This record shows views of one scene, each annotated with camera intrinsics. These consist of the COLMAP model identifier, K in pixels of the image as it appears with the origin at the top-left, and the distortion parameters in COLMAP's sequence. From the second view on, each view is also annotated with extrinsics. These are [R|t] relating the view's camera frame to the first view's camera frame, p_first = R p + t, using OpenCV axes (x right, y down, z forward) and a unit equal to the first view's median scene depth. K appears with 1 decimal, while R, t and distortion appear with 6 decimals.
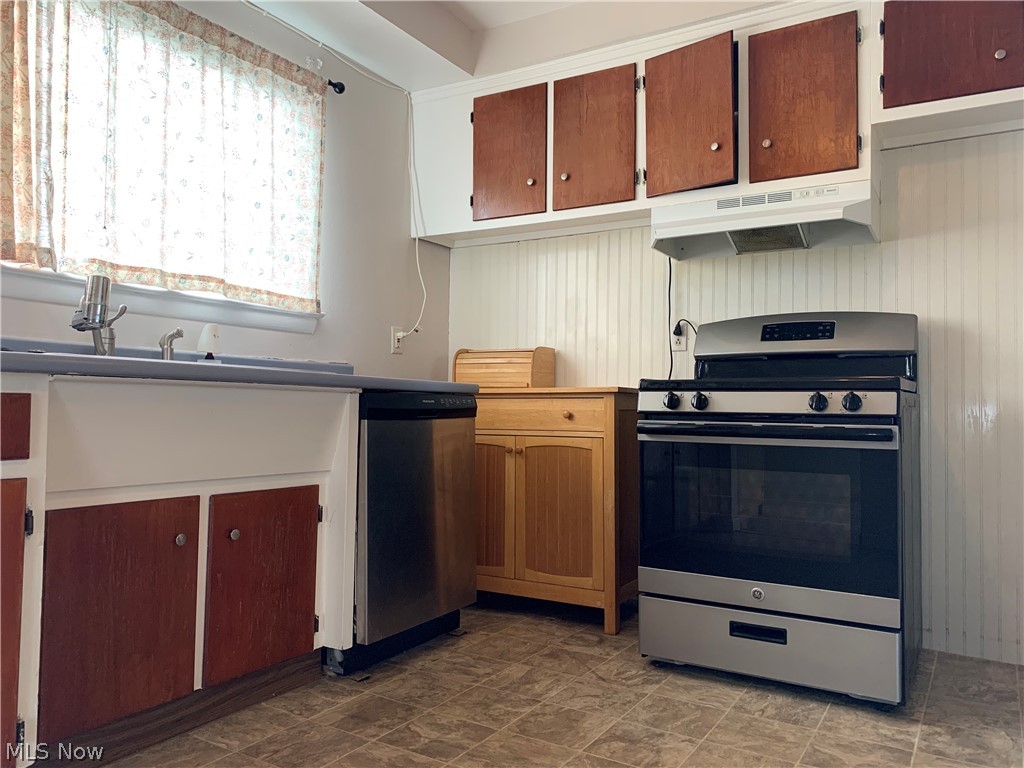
lens RADIAL K [[785.6, 0, 509.1], [0, 785.6, 378.2], [0, 0, 1]] dist [0.034491, -0.029279]
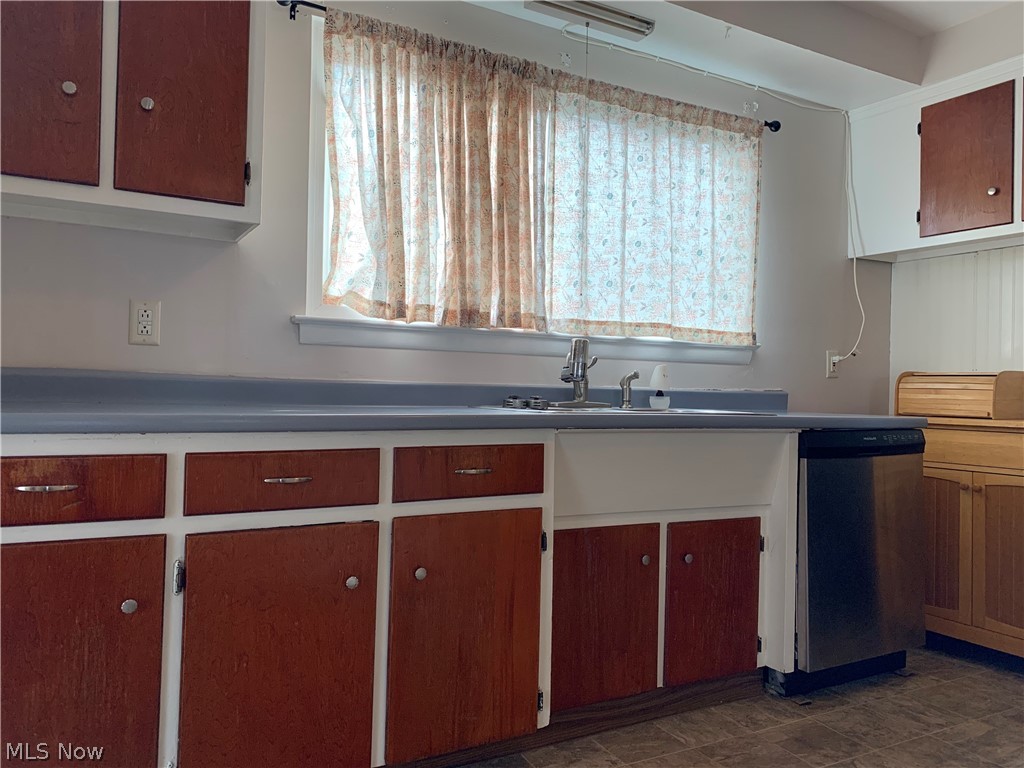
lens RADIAL K [[785.6, 0, 509.1], [0, 785.6, 378.2], [0, 0, 1]] dist [0.034491, -0.029279]
pose [[0.868103, 0.001207, -0.496382, -0.003060], [0.007765, 0.999842, 0.016010, -0.067437], [0.496323, -0.017753, 0.867957, -0.096486]]
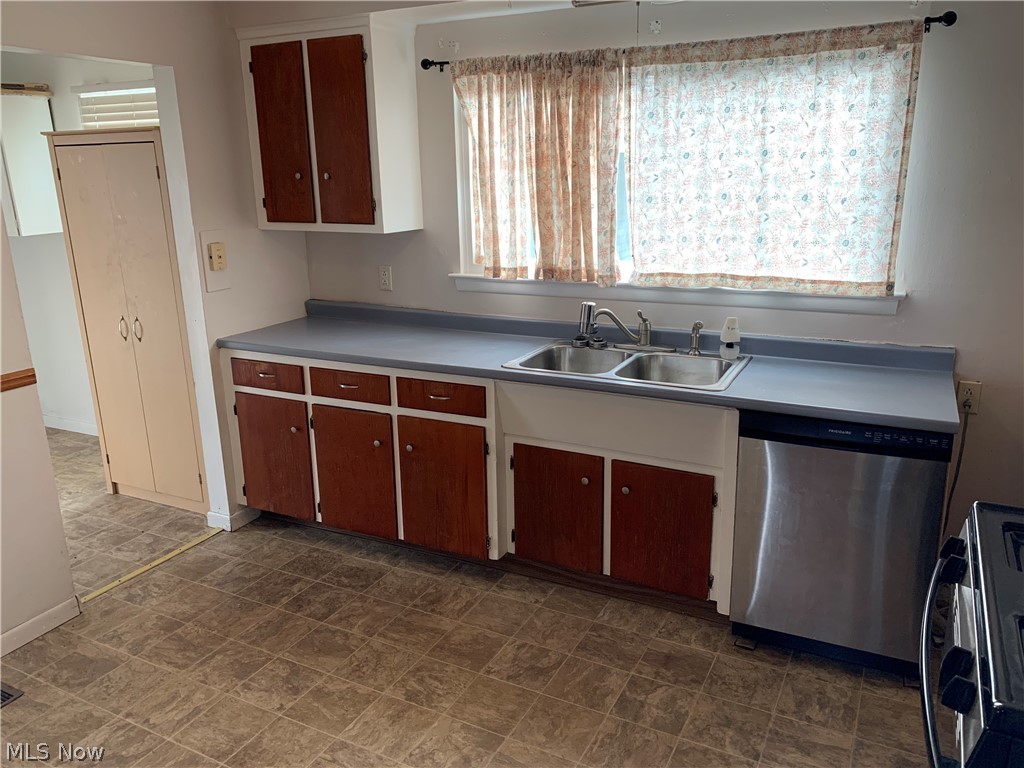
lens RADIAL K [[785.6, 0, 509.1], [0, 785.6, 378.2], [0, 0, 1]] dist [0.034491, -0.029279]
pose [[0.066989, 0.242128, -0.967929, 0.762014], [0.057570, 0.967554, 0.246019, -0.284946], [0.996091, -0.072204, 0.050876, 0.580034]]
